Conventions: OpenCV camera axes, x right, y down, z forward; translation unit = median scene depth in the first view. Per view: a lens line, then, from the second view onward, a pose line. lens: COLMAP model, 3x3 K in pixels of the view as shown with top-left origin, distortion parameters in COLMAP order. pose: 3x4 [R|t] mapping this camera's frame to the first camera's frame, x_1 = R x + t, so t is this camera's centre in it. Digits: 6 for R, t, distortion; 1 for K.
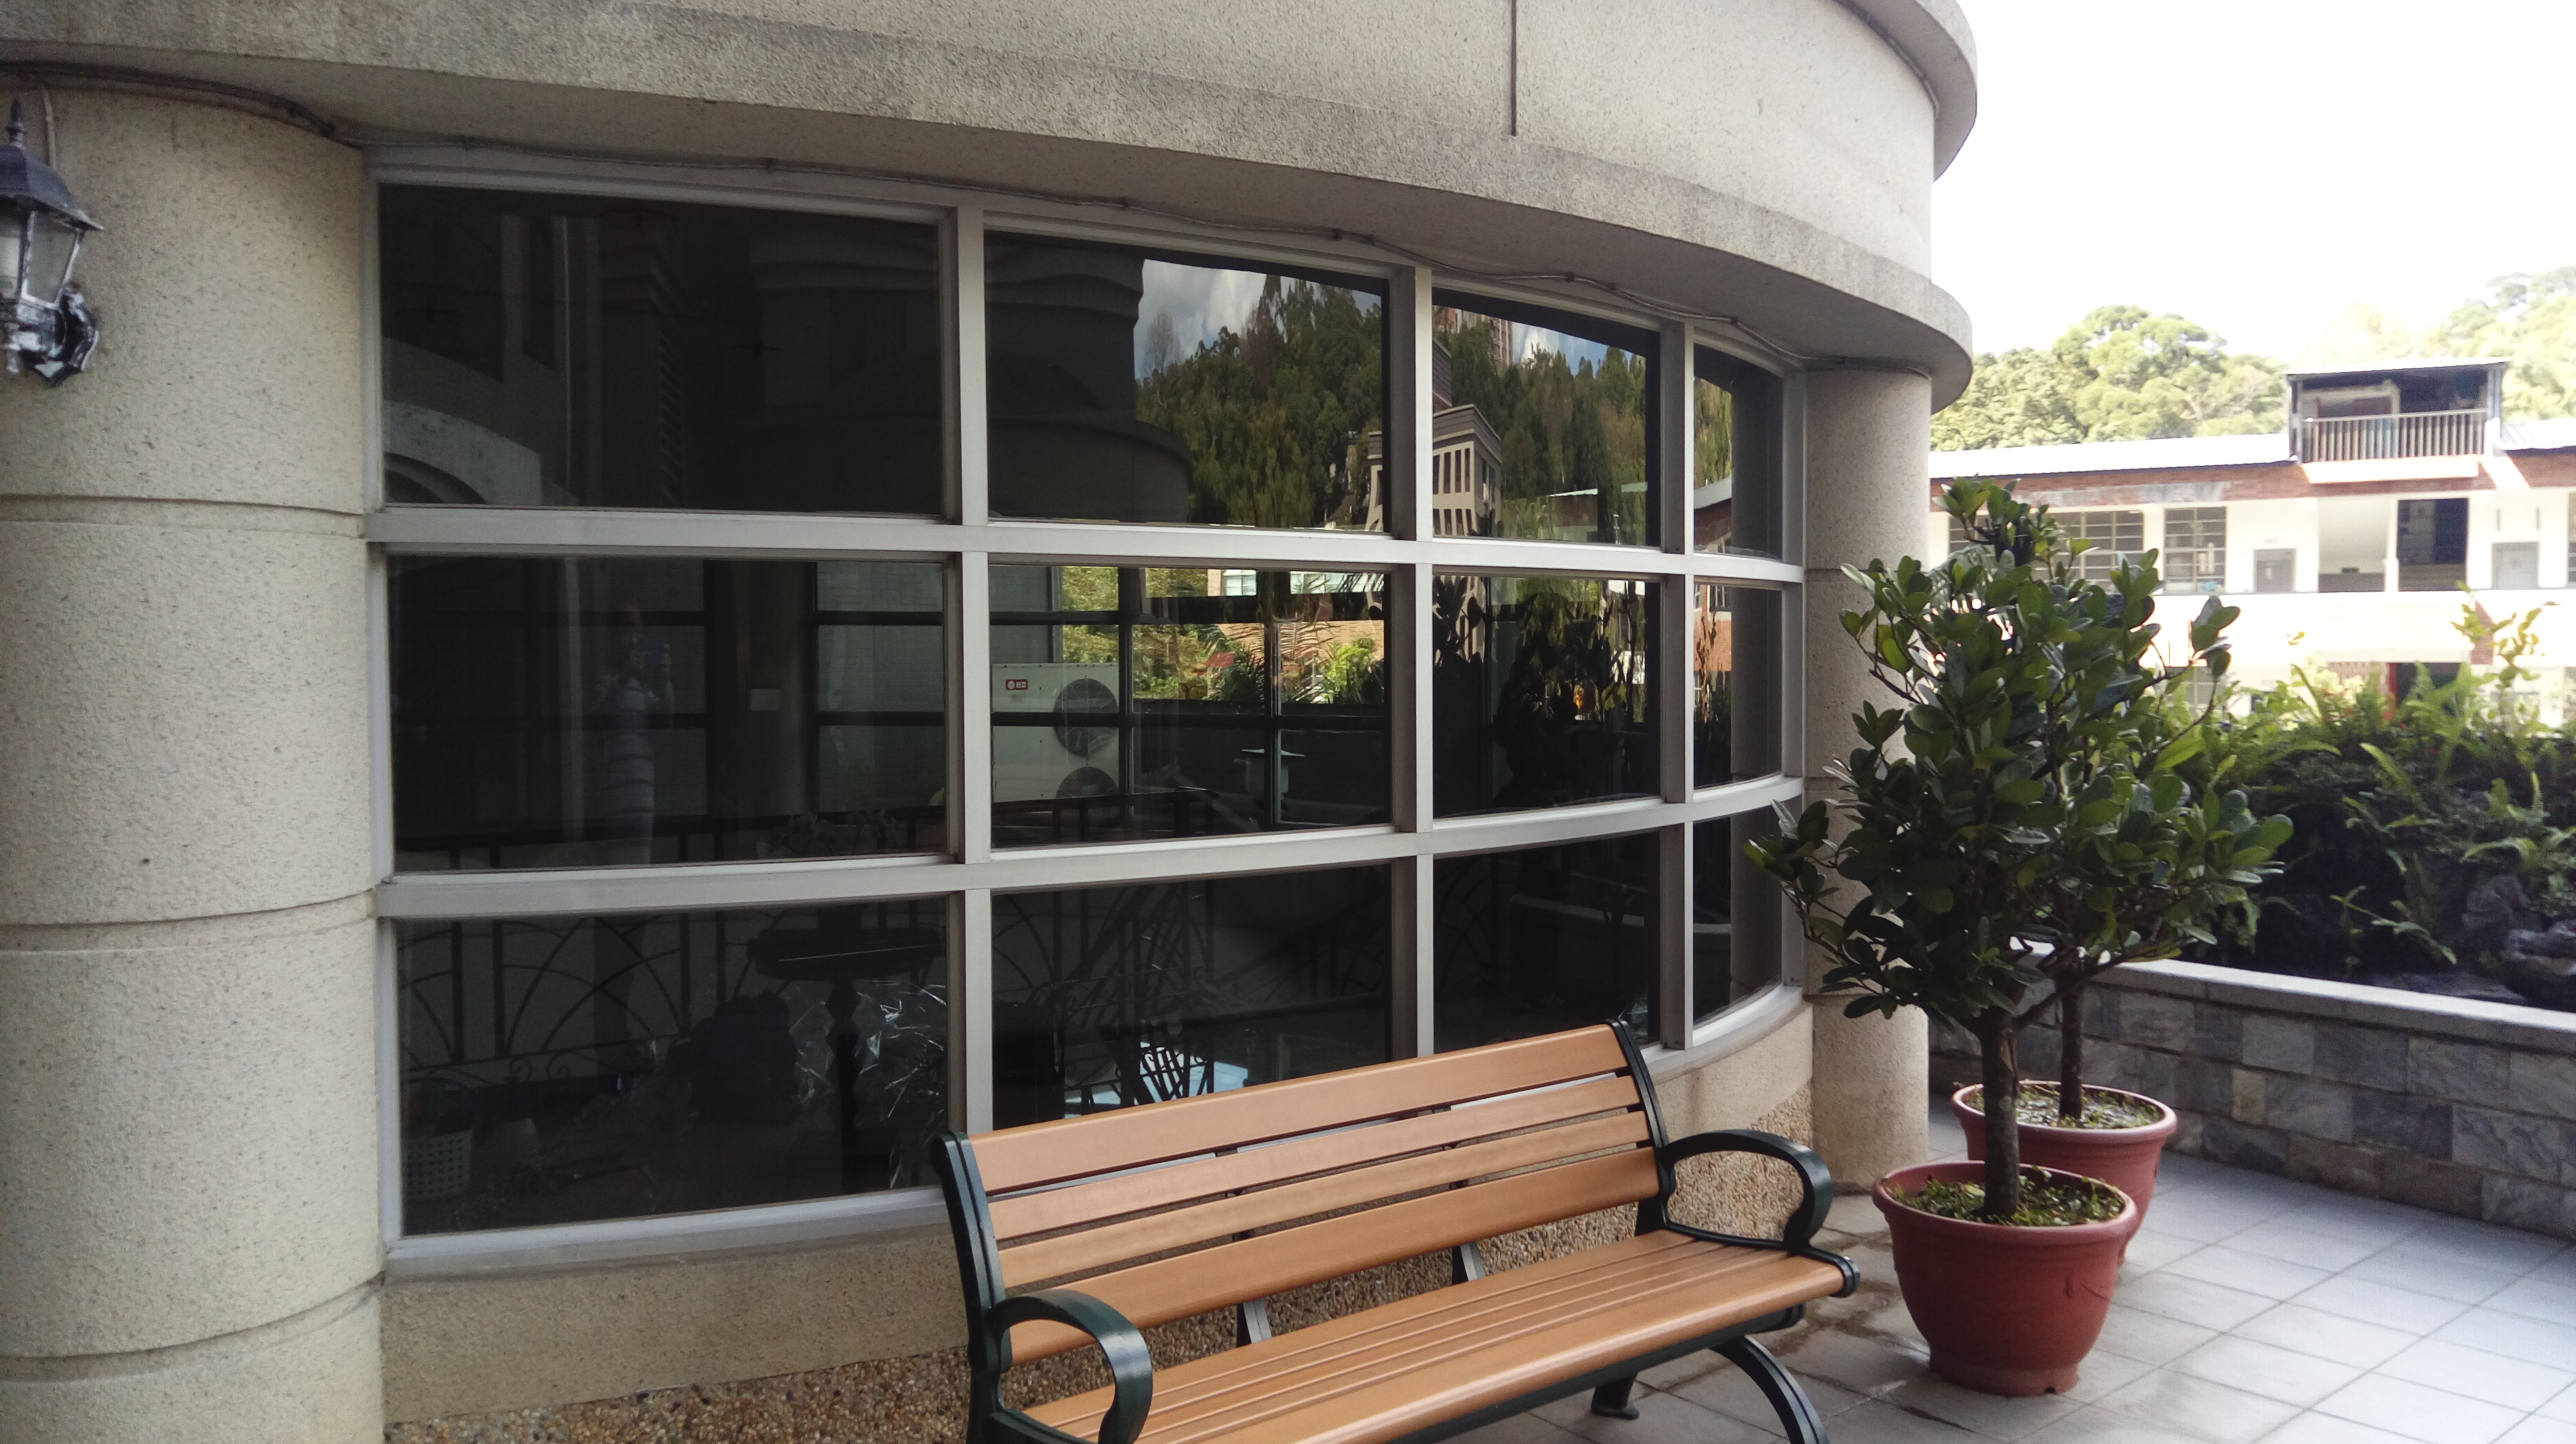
lens RADIAL K [[1919.8, 0, 1297.3], [0, 1919.8, 719.7], [0, 0, 1]] dist [0.036352, -0.043496]
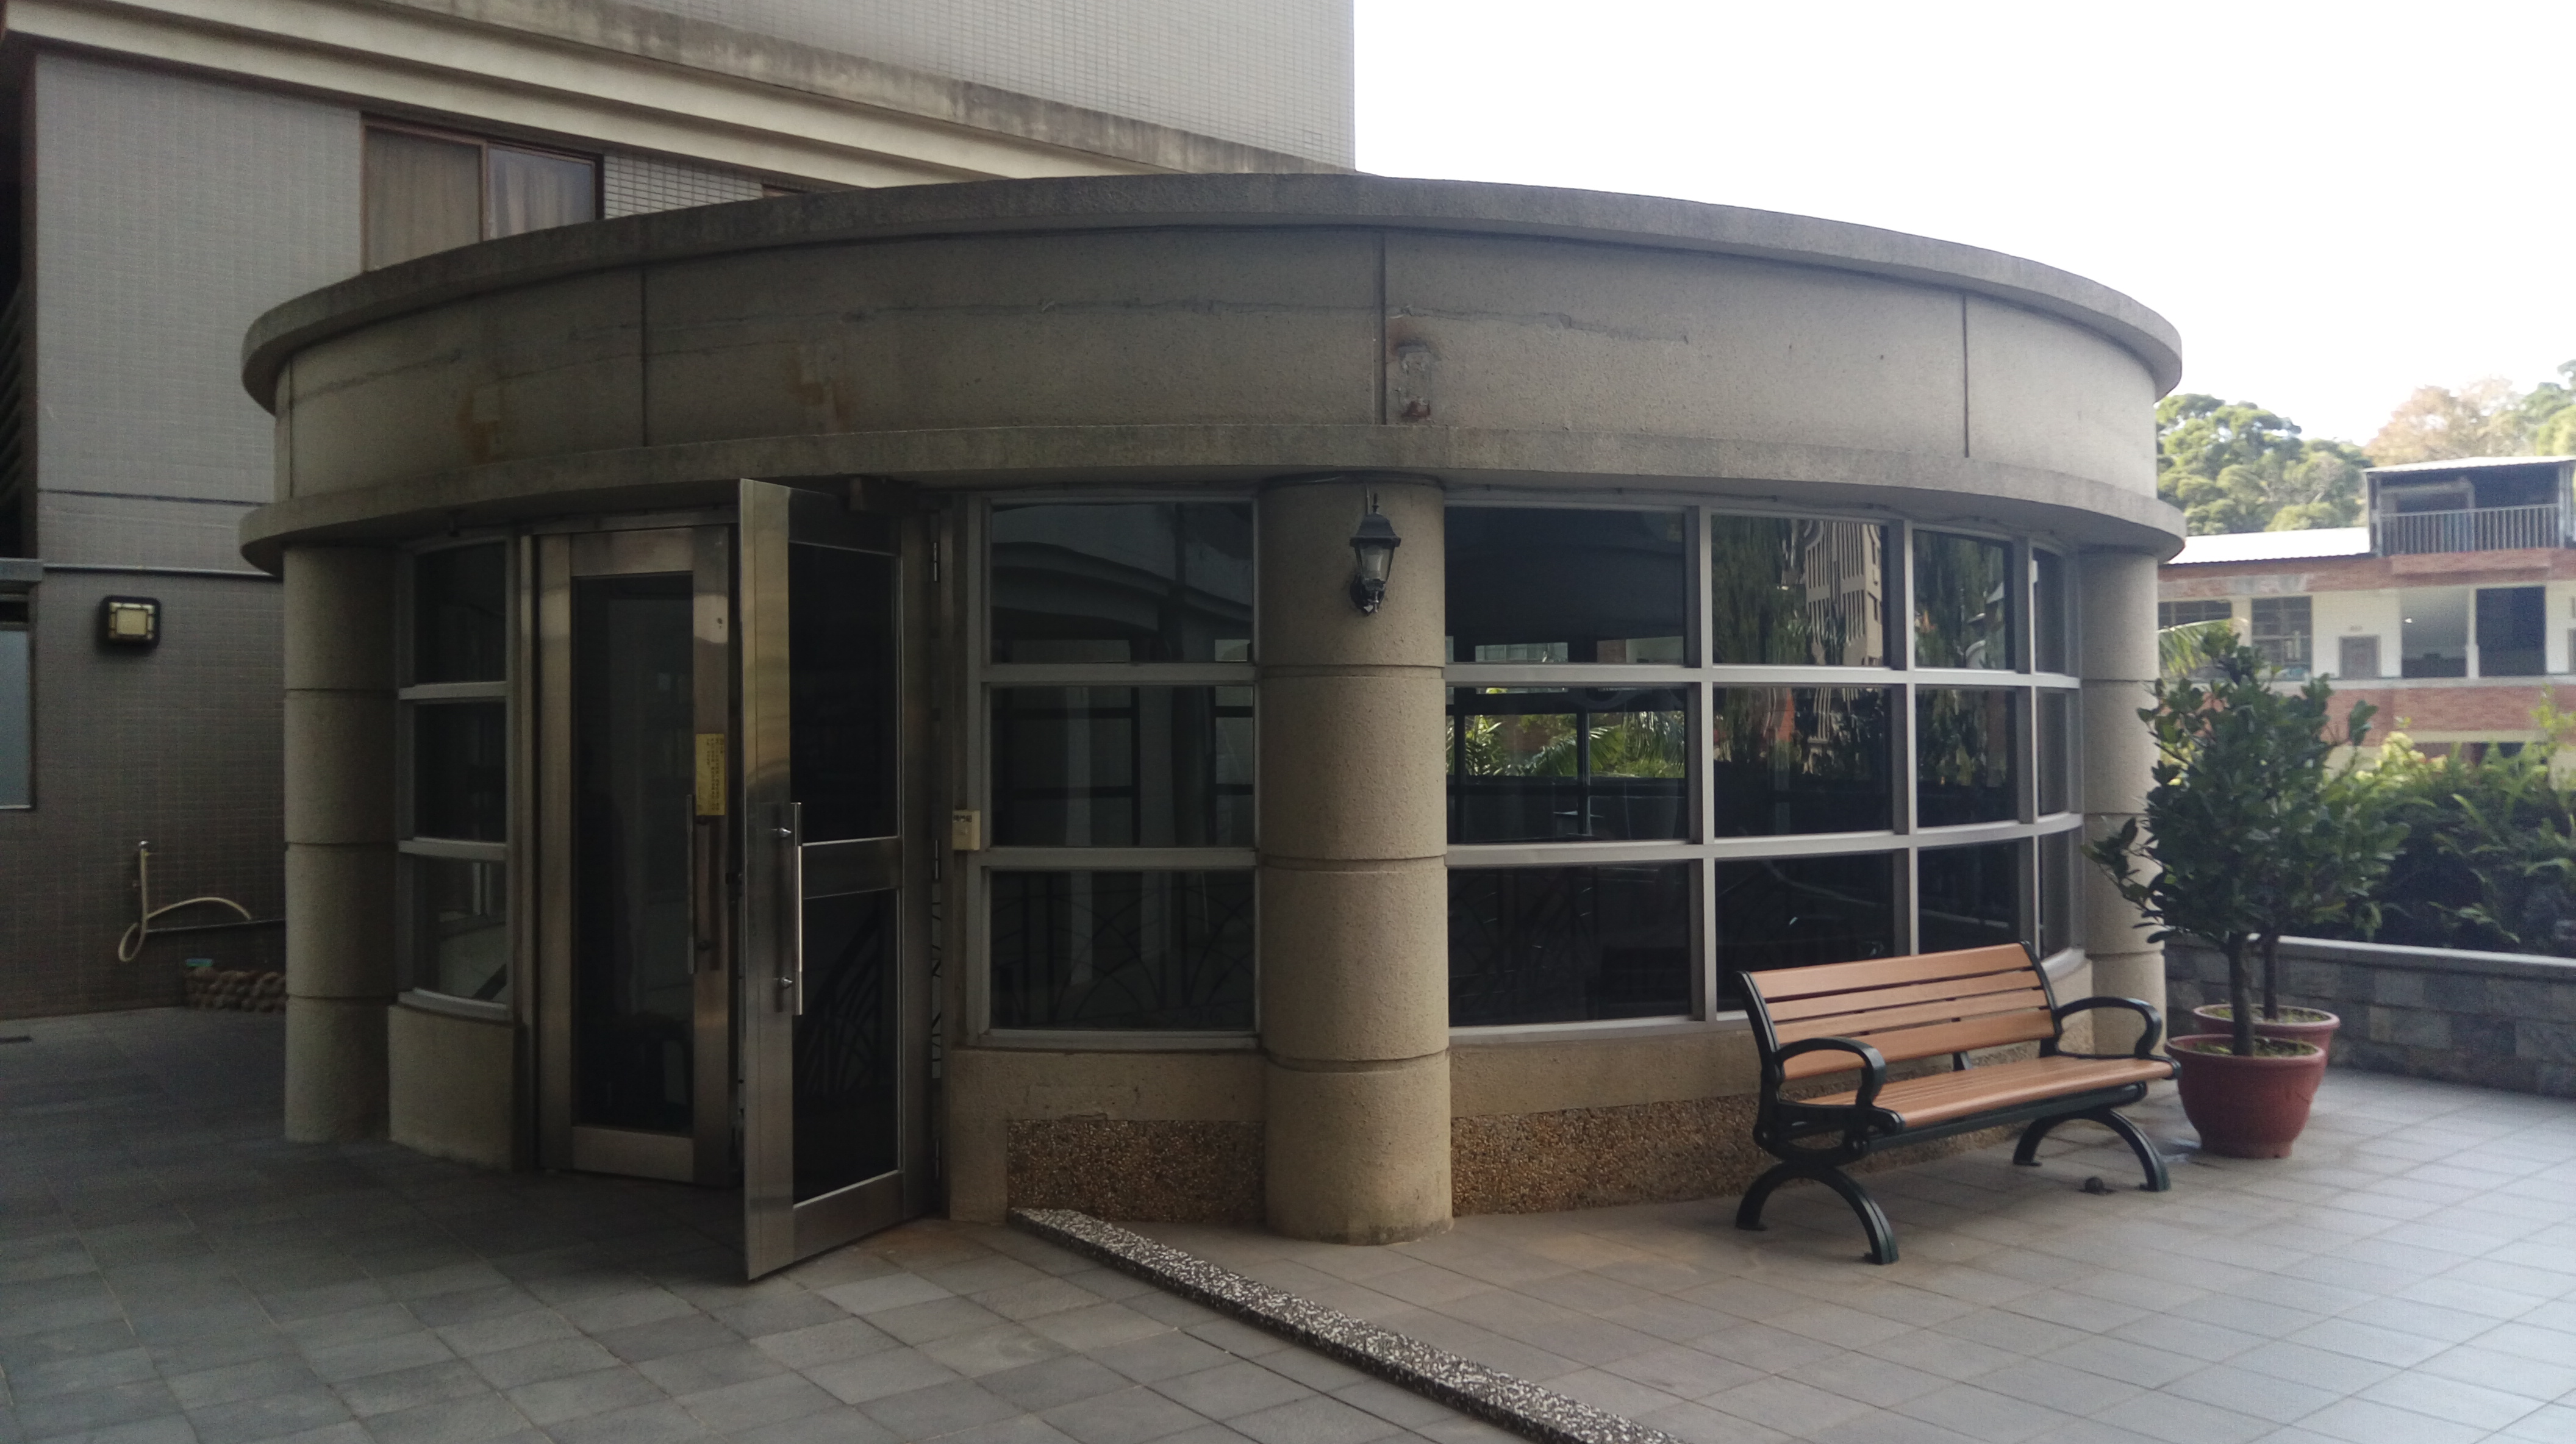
lens RADIAL K [[1919.8, 0, 1290.4], [0, 1919.8, 721.2], [0, 0, 1]] dist [0.036352, -0.043496]
pose [[0.999344, -0.006377, -0.035652, -0.413760], [0.004775, 0.998984, -0.044822, 0.029042], [0.035902, 0.044622, 0.998359, -0.750767]]
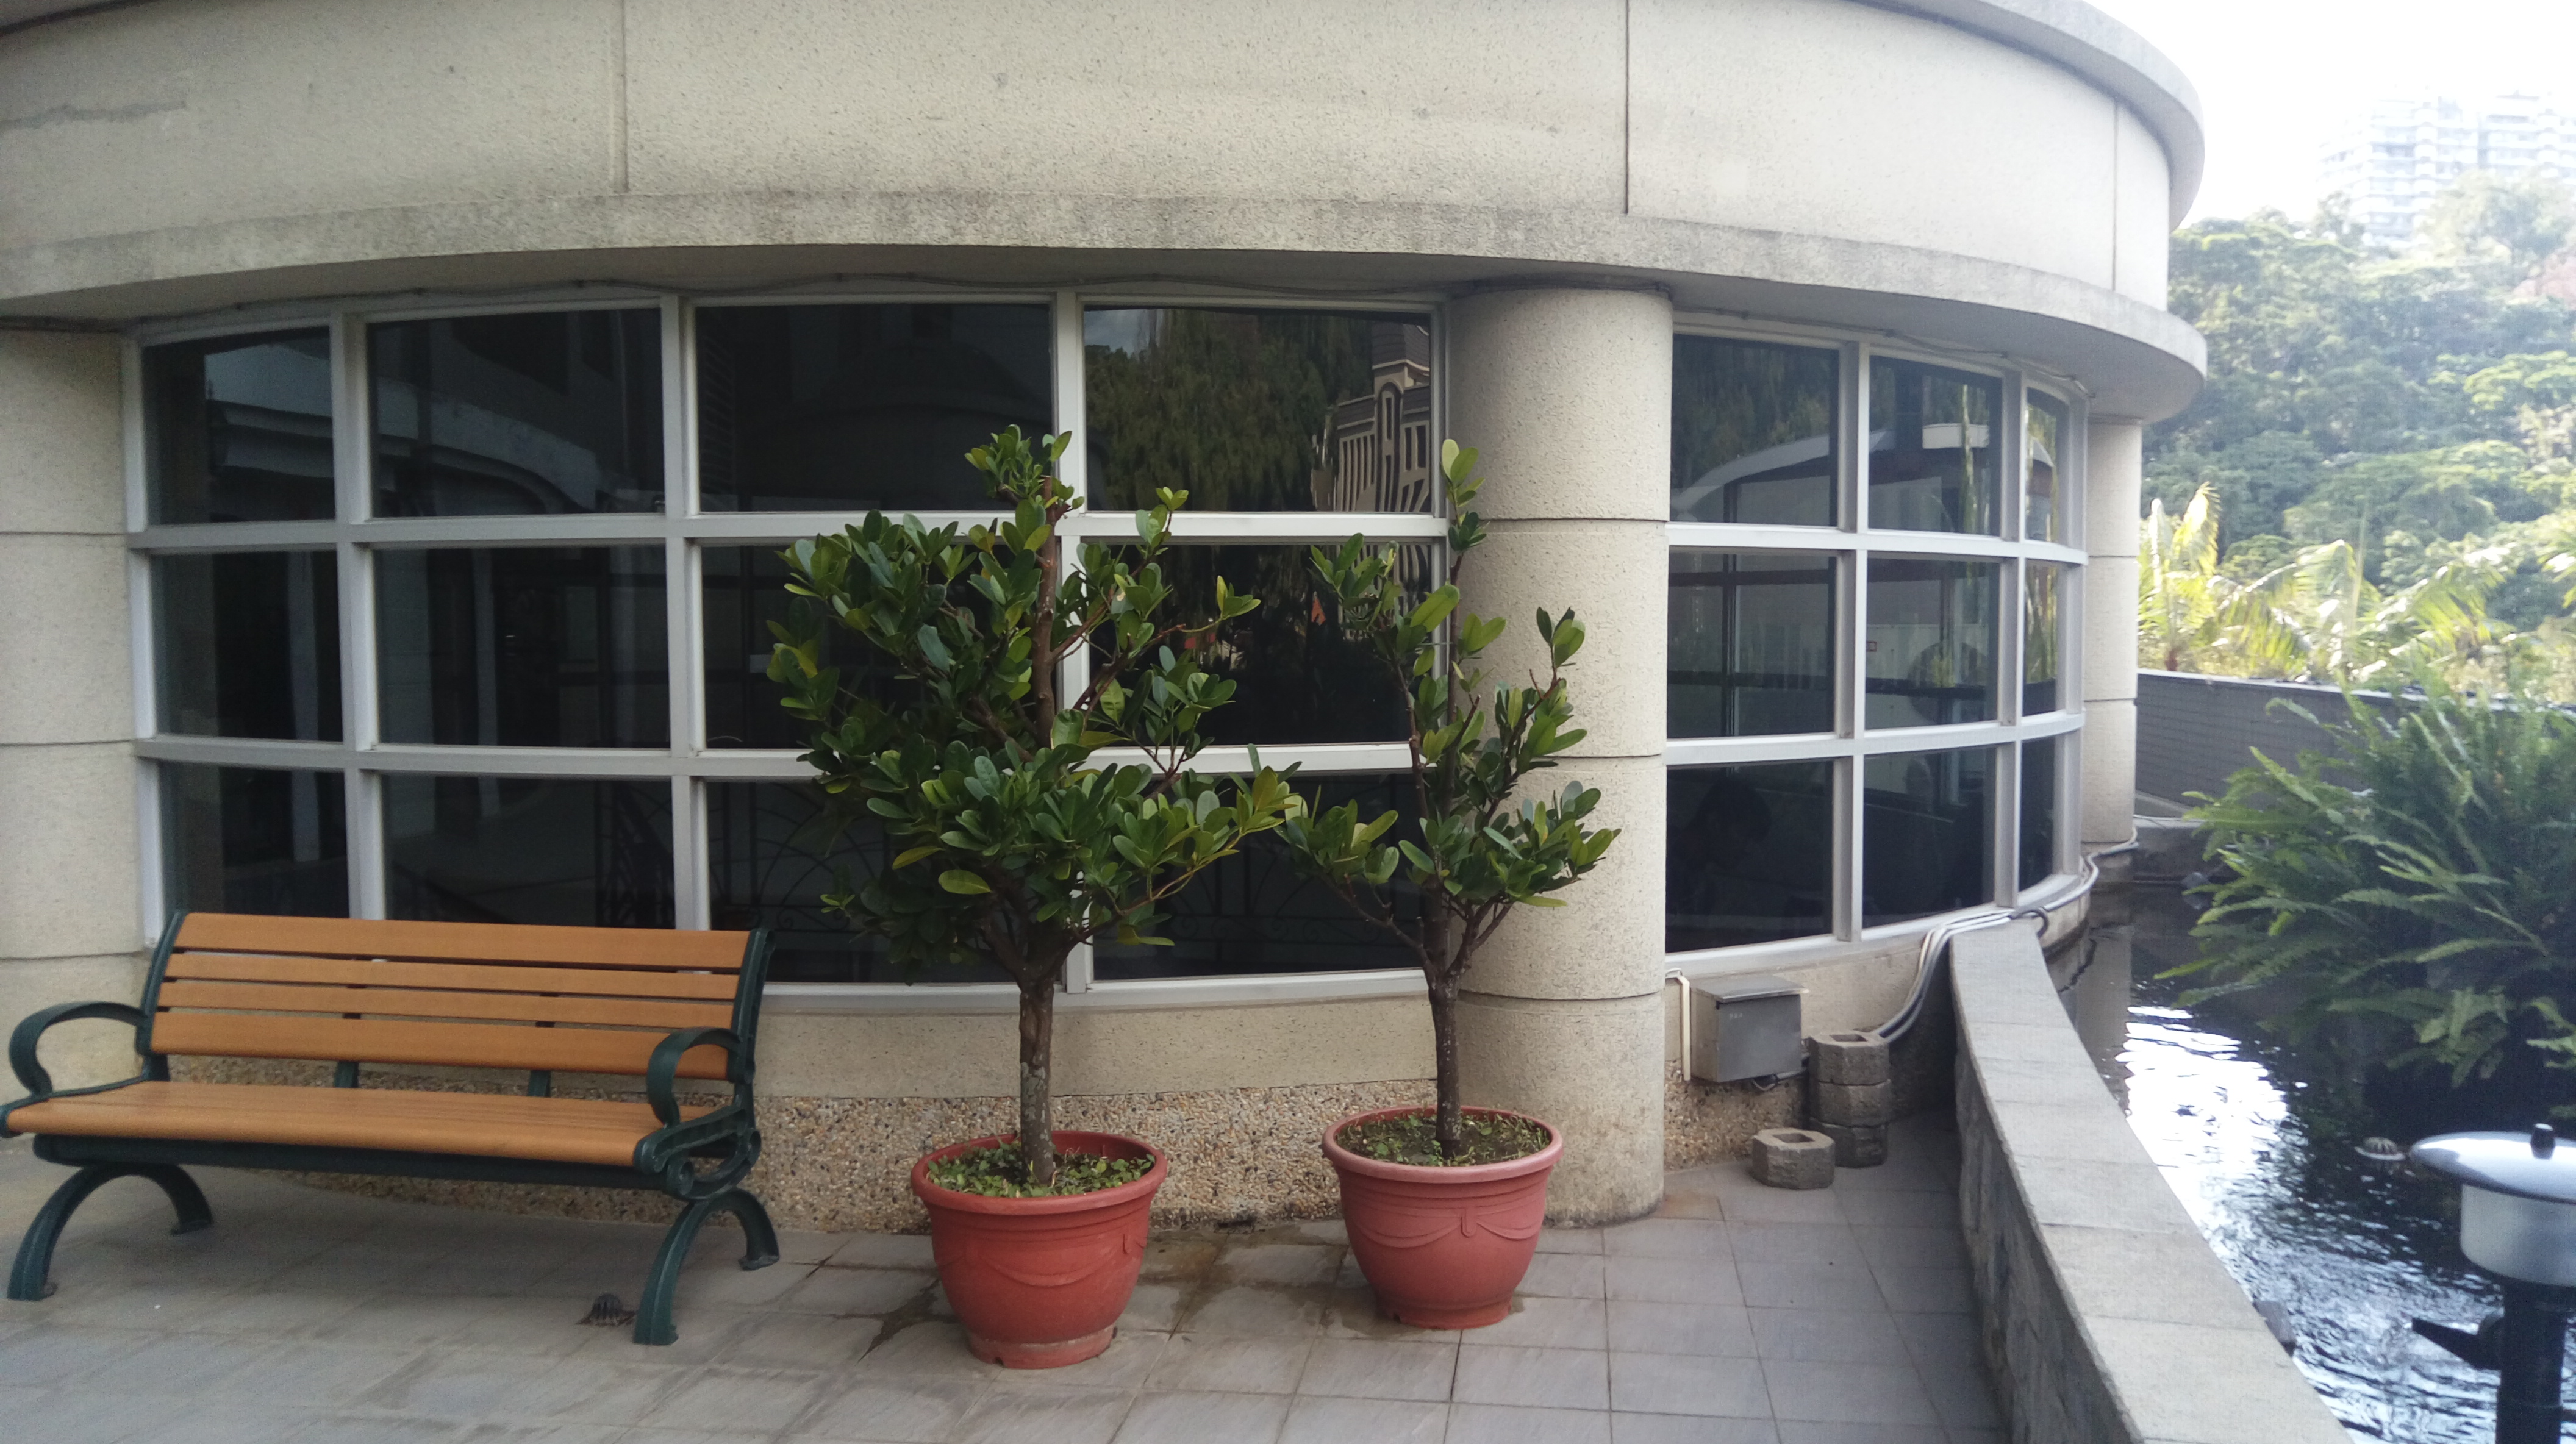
lens RADIAL K [[1919.8, 0, 1297.8], [0, 1919.8, 727.8], [0, 0, 1]] dist [0.036352, -0.043496]
pose [[0.661537, 0.046403, -0.748476, 1.162004], [-0.027285, 0.998912, 0.037813, -0.016373], [0.749416, -0.004592, 0.662083, 0.447616]]
